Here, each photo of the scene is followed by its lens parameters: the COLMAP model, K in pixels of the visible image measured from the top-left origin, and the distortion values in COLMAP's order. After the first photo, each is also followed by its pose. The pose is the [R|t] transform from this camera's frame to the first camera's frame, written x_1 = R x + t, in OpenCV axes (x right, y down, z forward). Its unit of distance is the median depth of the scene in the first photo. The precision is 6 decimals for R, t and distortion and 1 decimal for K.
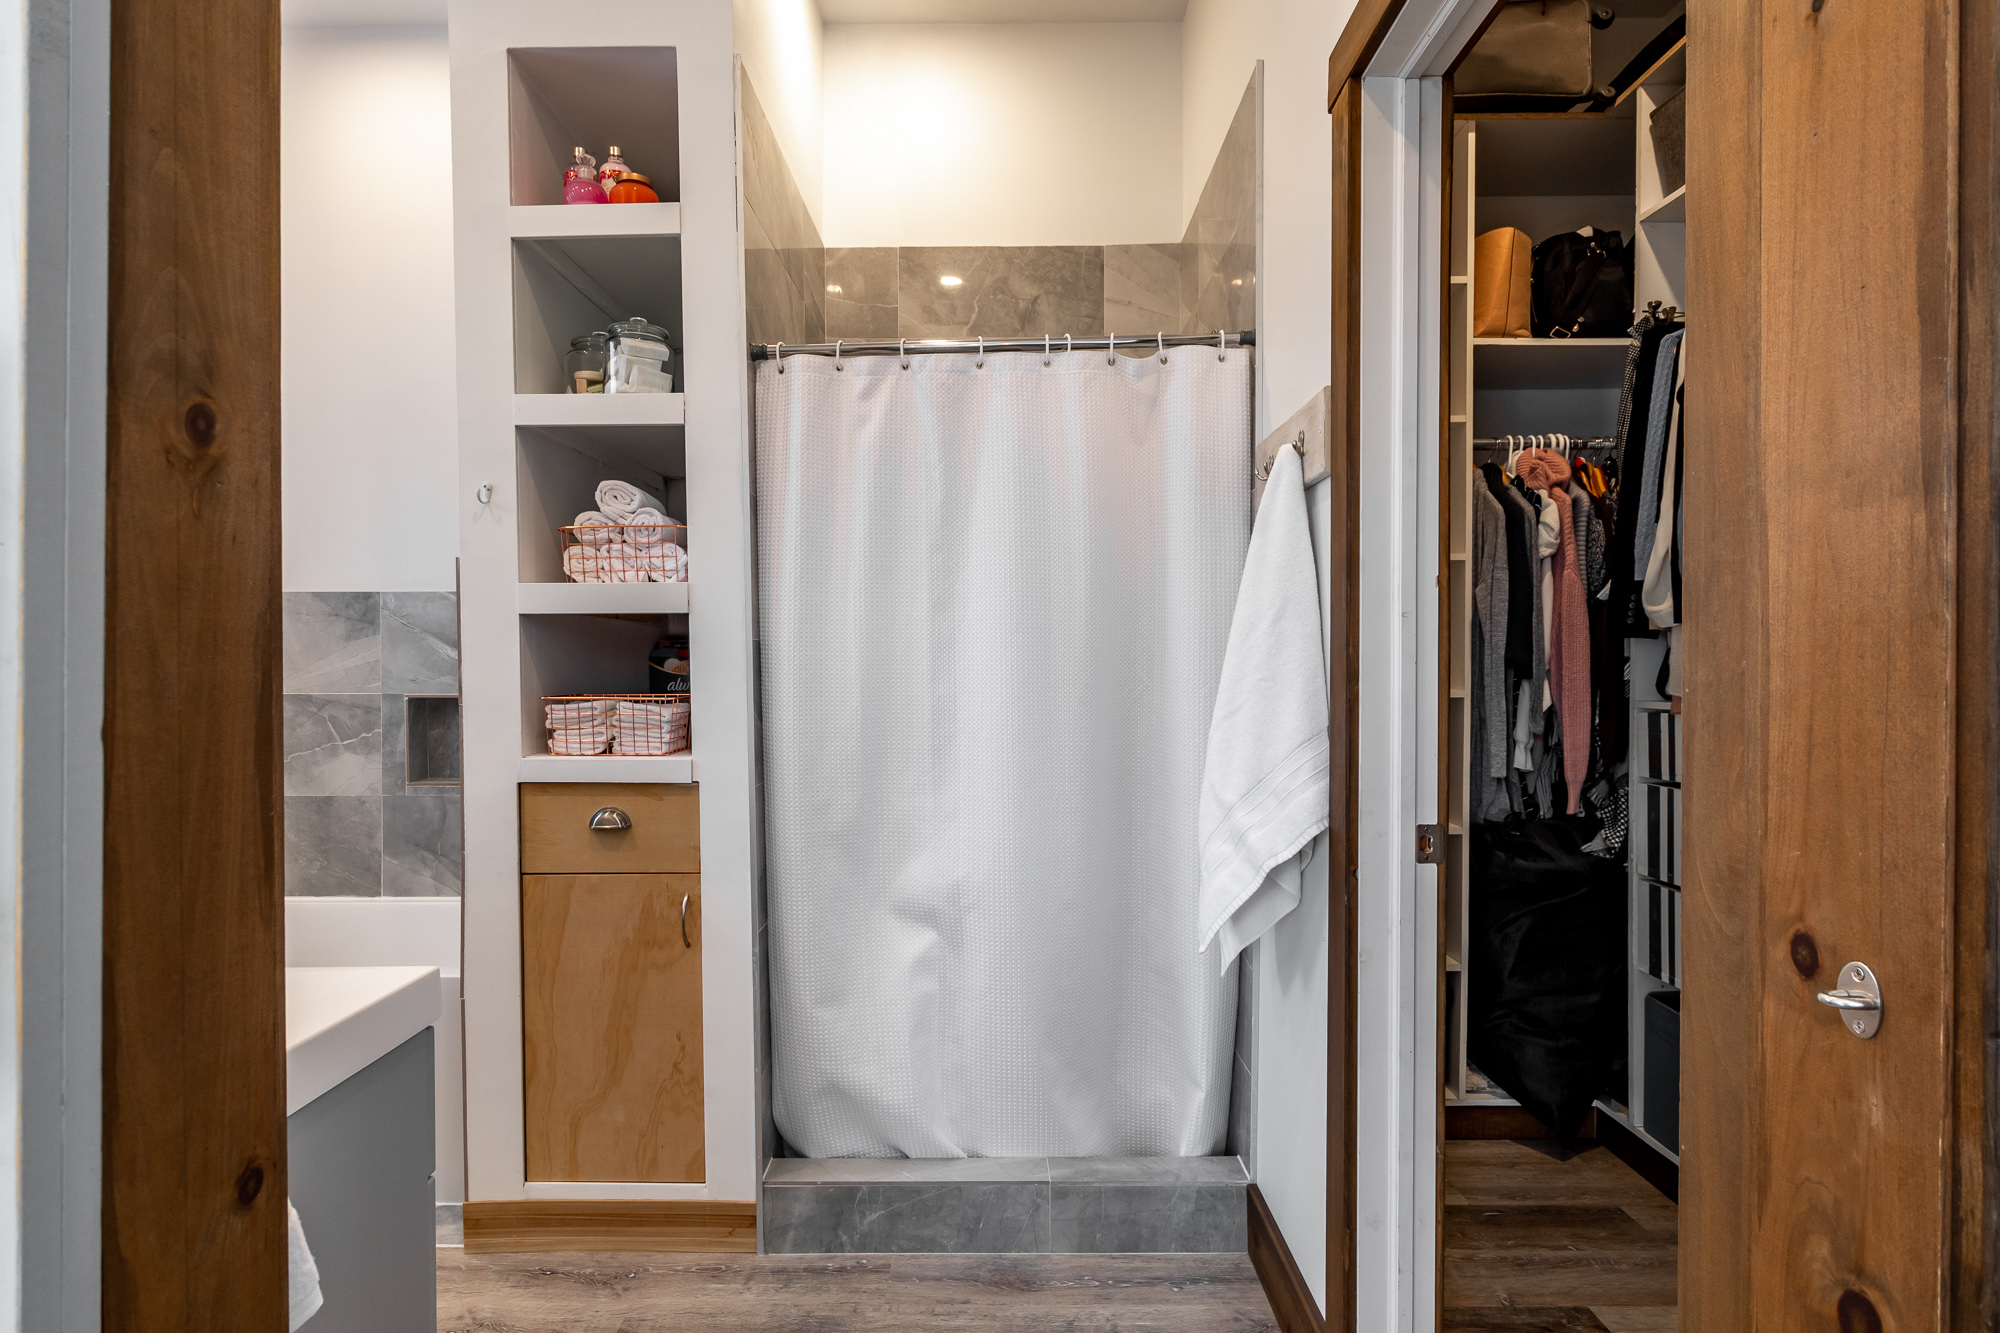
lens RADIAL K [[980.1, 0, 994.1], [0, 980.1, 686.5], [0, 0, 1]] dist [0.004773, 0.000229]
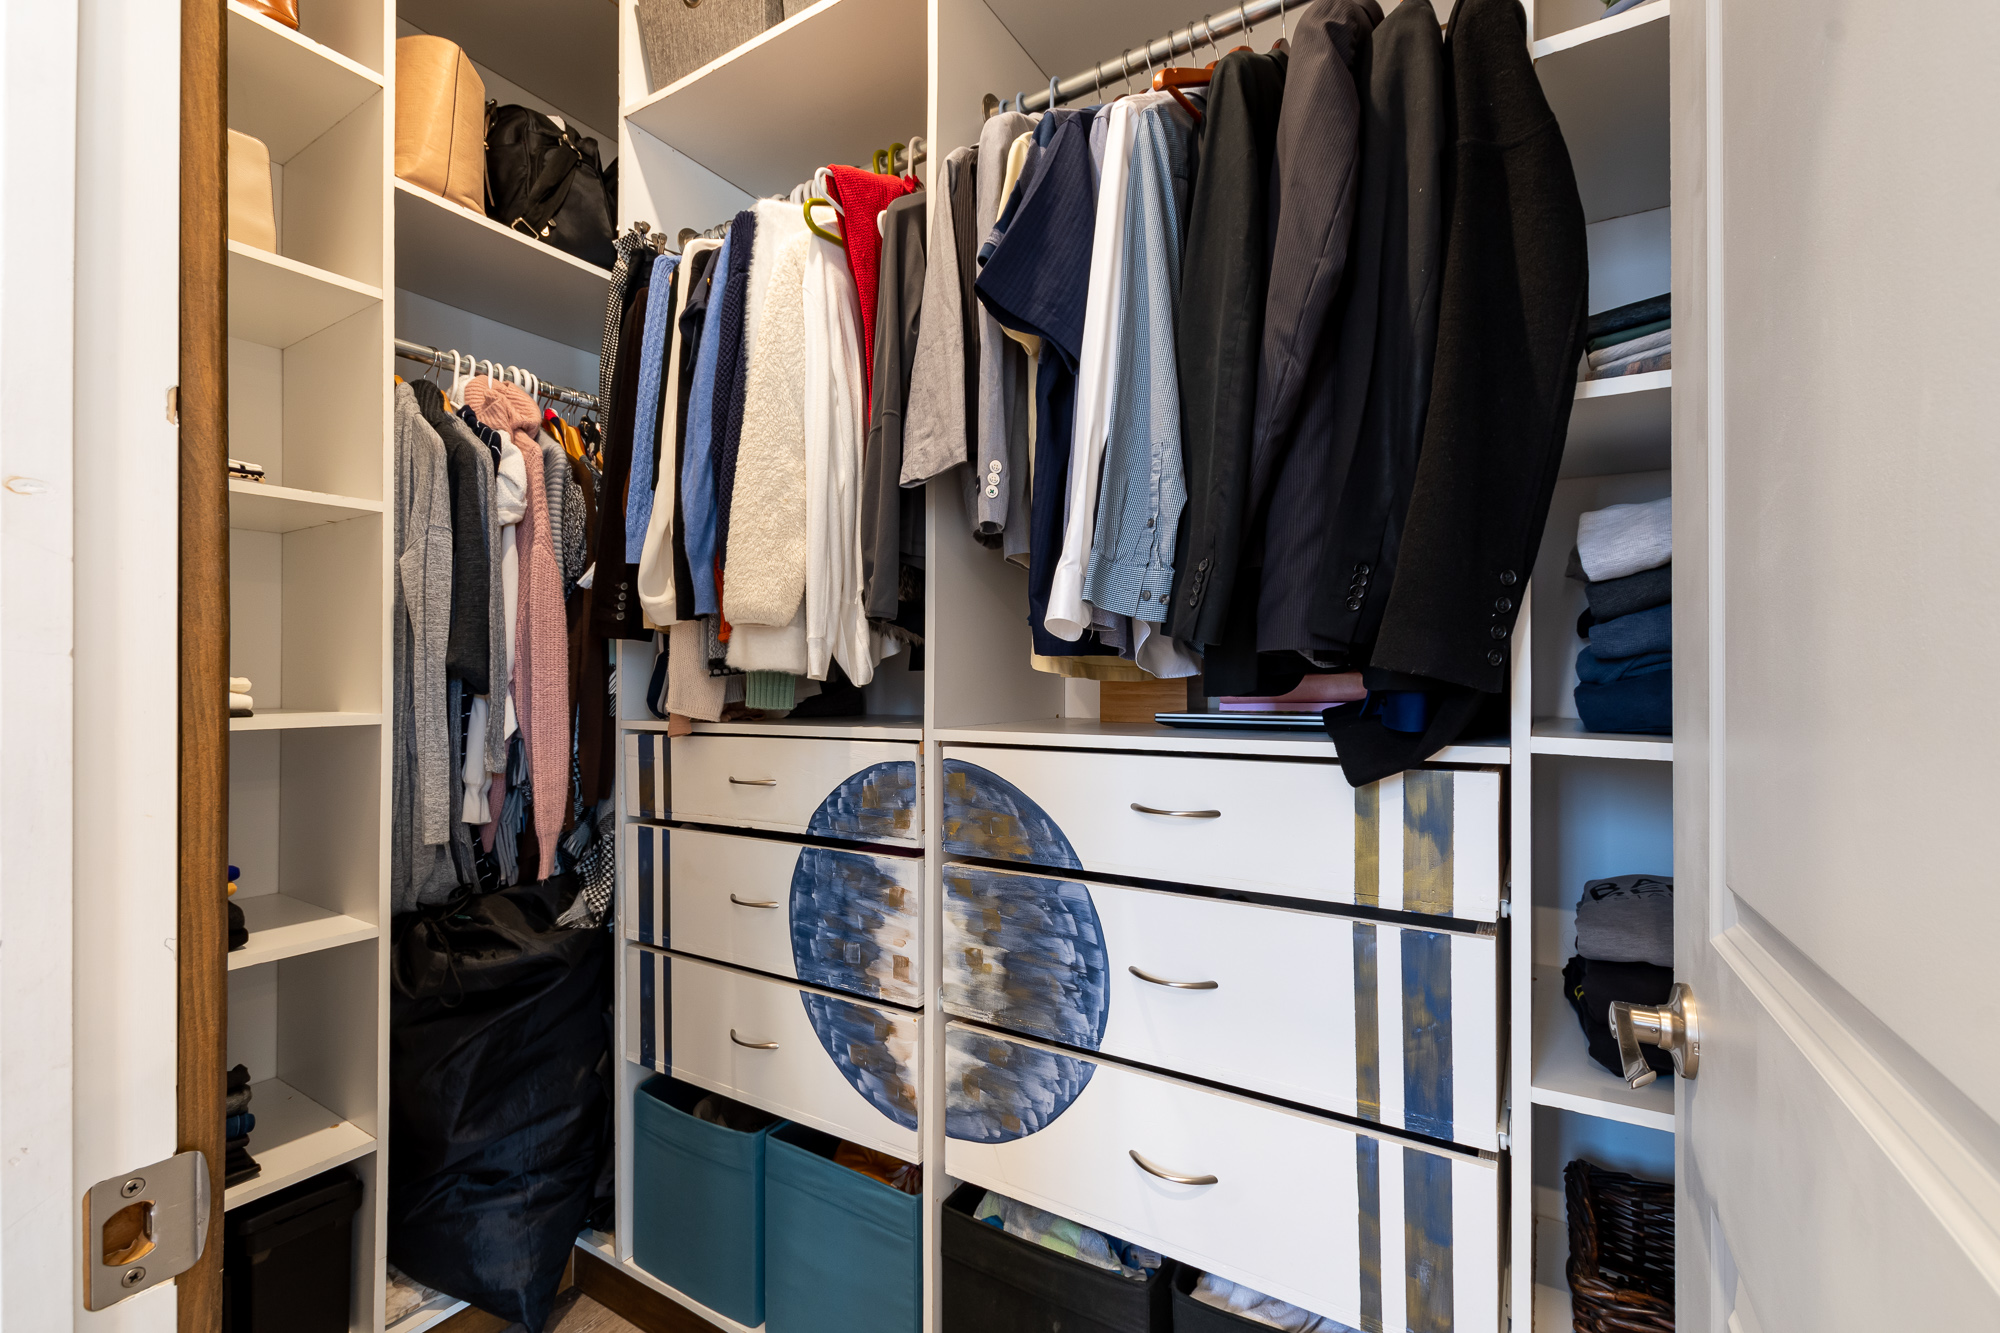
lens RADIAL K [[869.6, 0, 1014.0], [0, 869.6, 666.9], [0, 0, 1]] dist [0.004537, 0.000131]
pose [[0.506918, 0.012268, 0.861907, 0.203356], [0.018488, 0.999514, -0.025099, -0.004893], [-0.861796, 0.028658, 0.506445, 0.363936]]
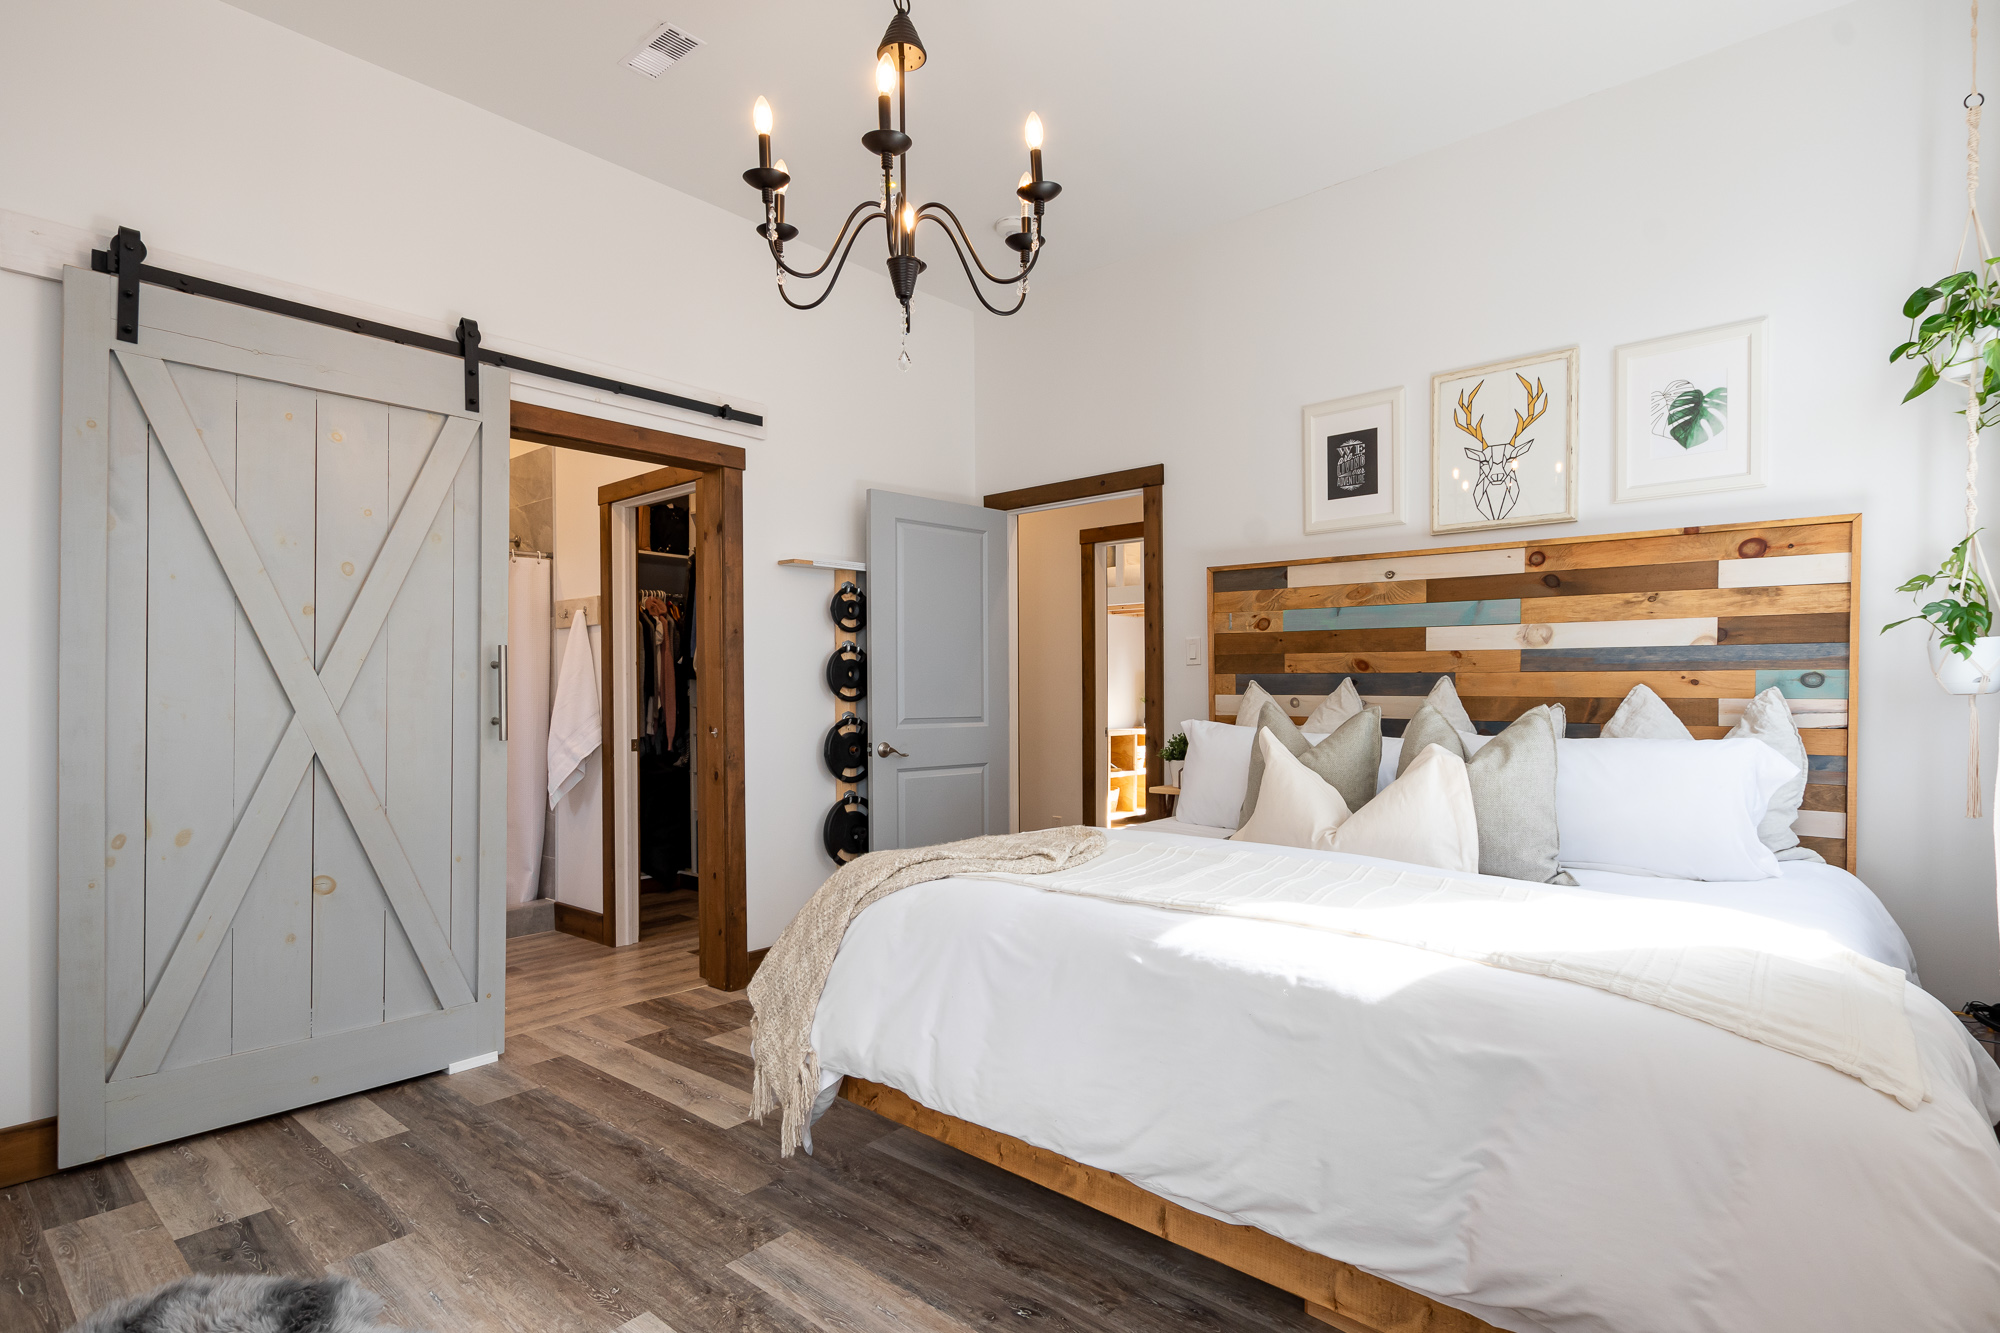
lens RADIAL K [[980.1, 0, 994.1], [0, 980.1, 686.5], [0, 0, 1]] dist [0.004773, 0.000229]
pose [[0.641762, 0.003470, 0.766896, -0.747661], [0.018553, 0.999627, -0.020048, 0.032478], [-0.766679, 0.027094, 0.641459, -1.161584]]
